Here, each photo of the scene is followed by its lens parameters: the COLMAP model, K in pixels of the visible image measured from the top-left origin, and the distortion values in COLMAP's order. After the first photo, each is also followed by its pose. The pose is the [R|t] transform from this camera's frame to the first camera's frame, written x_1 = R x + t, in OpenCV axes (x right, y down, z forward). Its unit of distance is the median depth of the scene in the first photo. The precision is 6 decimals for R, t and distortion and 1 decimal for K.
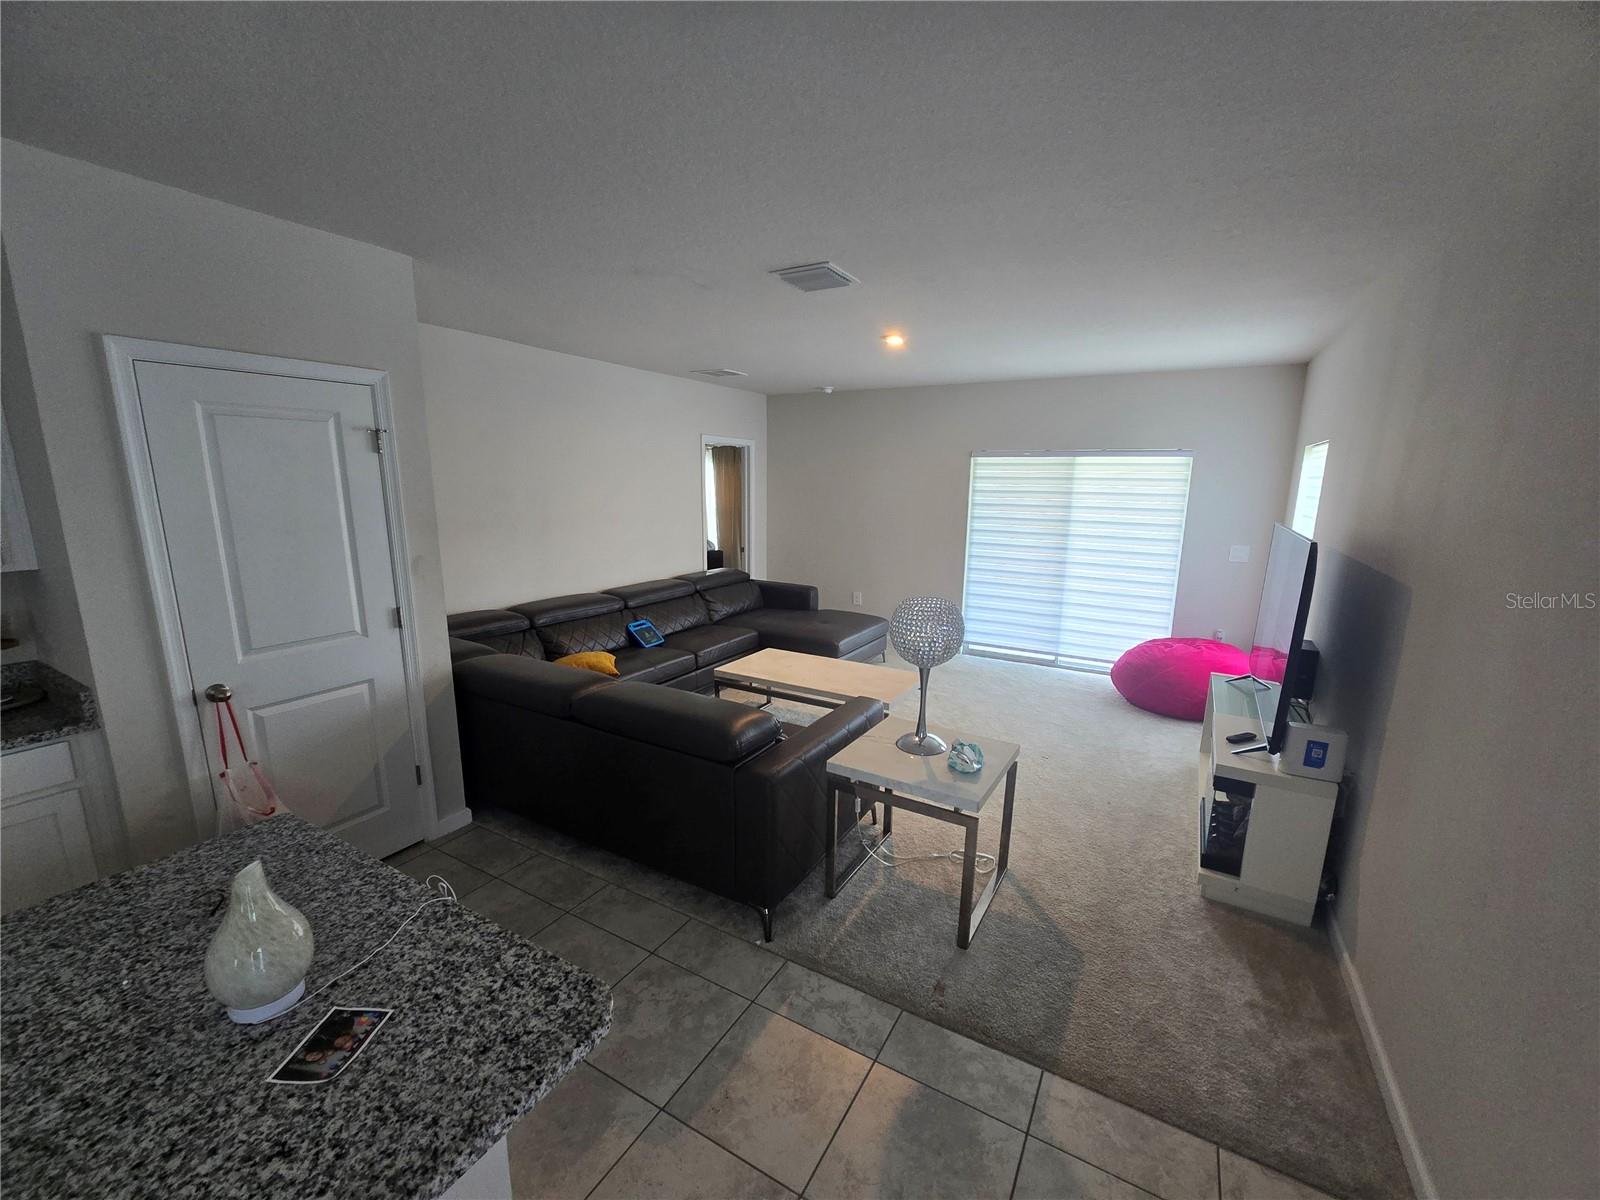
lens RADIAL K [[652.8, 0, 801.1], [0, 652.8, 601.5], [0, 0, 1]] dist [-0.002118, 0.000259]
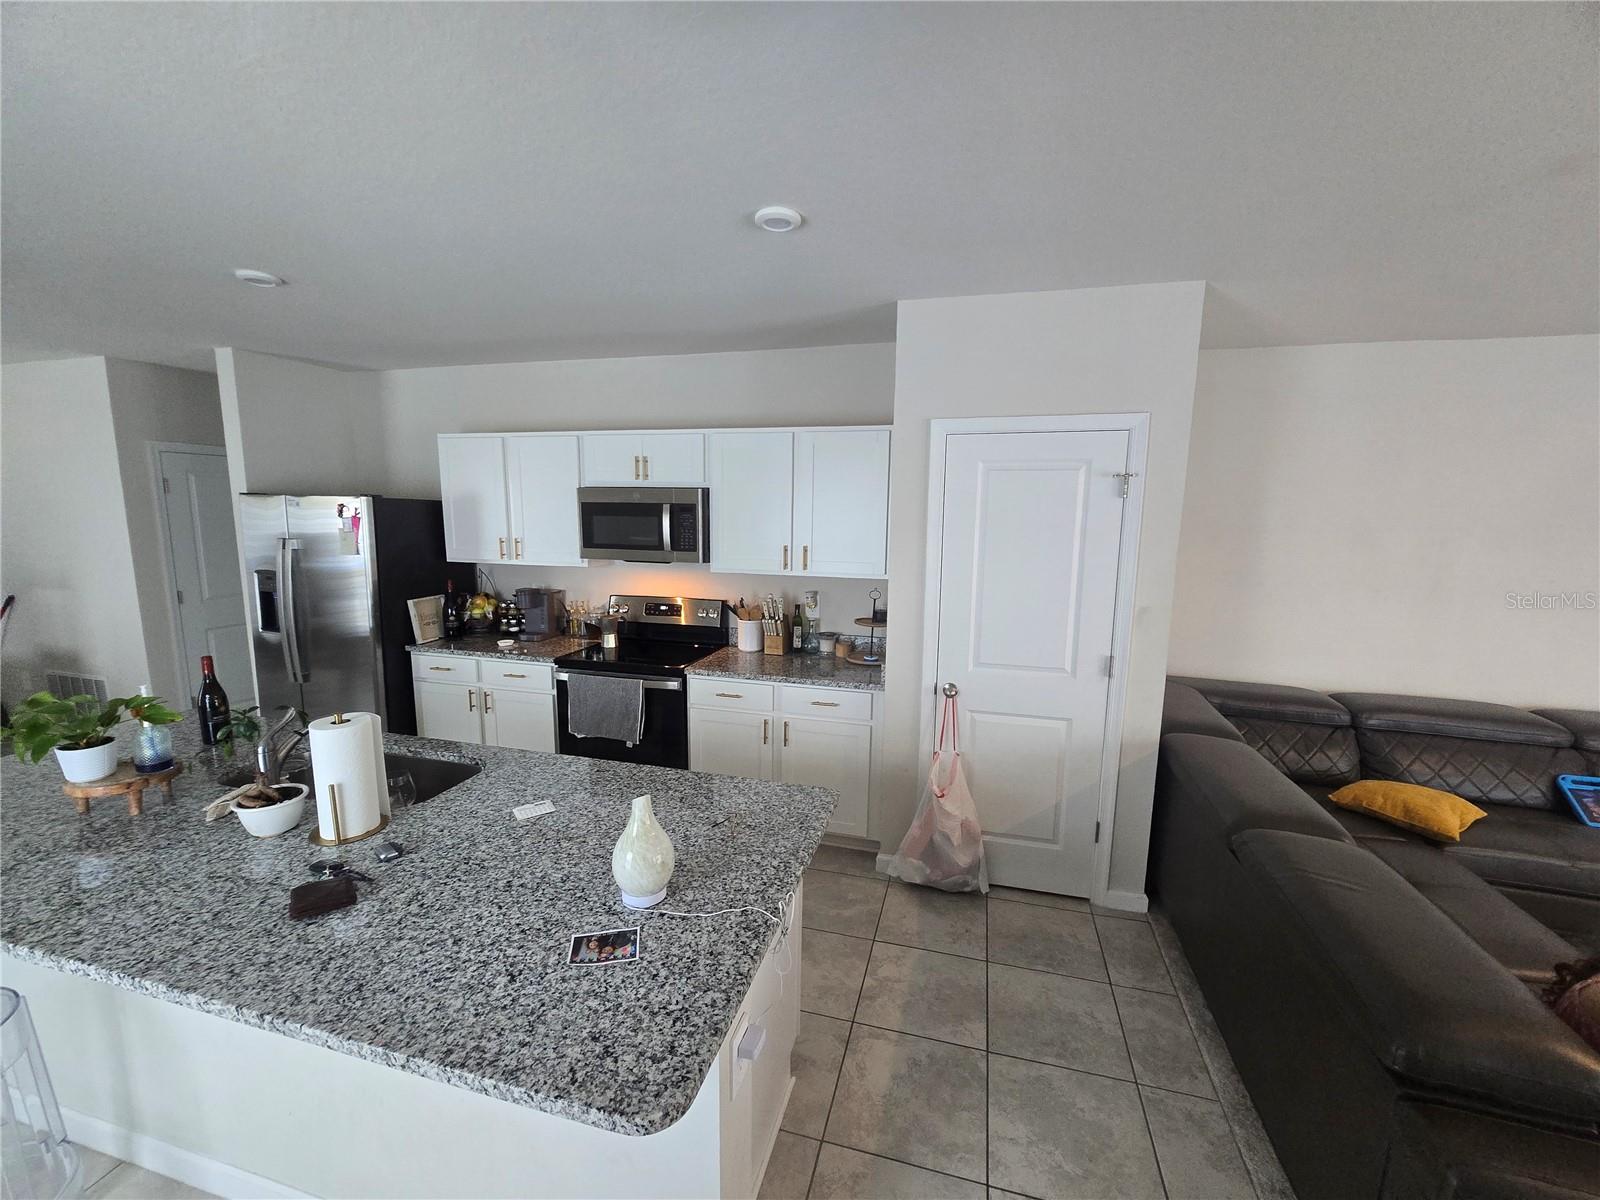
lens RADIAL K [[652.8, 0, 799.9], [0, 652.8, 611.0], [0, 0, 1]] dist [-0.002118, 0.000259]
pose [[0.258313, 0.141915, -0.955581, 0.174623], [-0.190080, 0.977282, 0.093756, -0.059219], [0.947177, 0.157419, 0.279419, 0.283295]]
